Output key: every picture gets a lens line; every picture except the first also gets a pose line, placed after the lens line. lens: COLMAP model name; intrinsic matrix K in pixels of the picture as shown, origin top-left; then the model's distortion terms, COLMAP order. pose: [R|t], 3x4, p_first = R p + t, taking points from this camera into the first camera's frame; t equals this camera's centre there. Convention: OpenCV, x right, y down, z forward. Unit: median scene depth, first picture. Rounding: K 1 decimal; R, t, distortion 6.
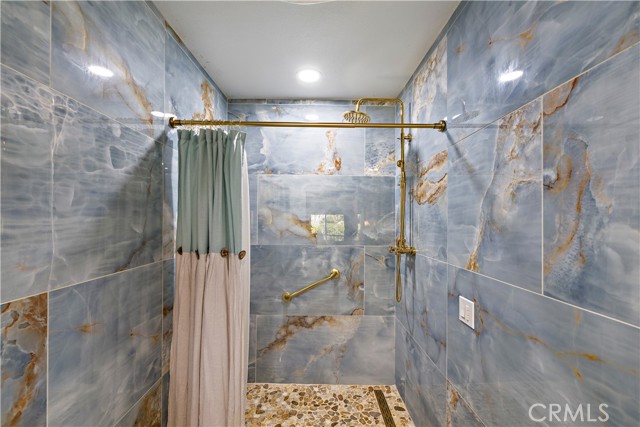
lens RADIAL K [[272.9, 0, 319.9], [0, 272.9, 220.0], [0, 0, 1]] dist [-0.001916, -0.000209]
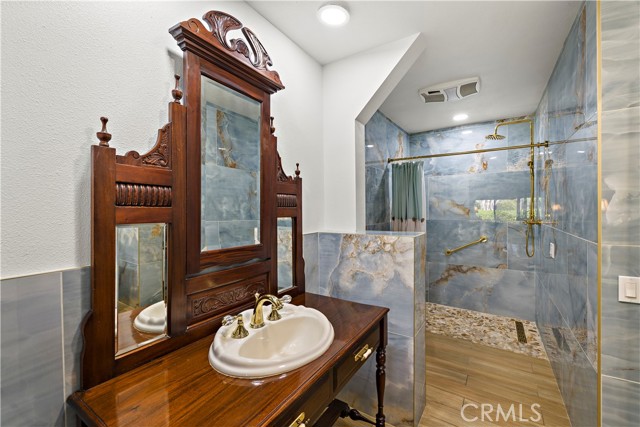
lens RADIAL K [[272.9, 0, 319.8], [0, 272.9, 212.7], [0, 0, 1]] dist [-0.001916, -0.000209]
pose [[0.834515, -0.007344, -0.550936, 0.132173], [0.015509, 0.999828, 0.010165, 0.022155], [0.550767, -0.017028, 0.834485, -0.742133]]
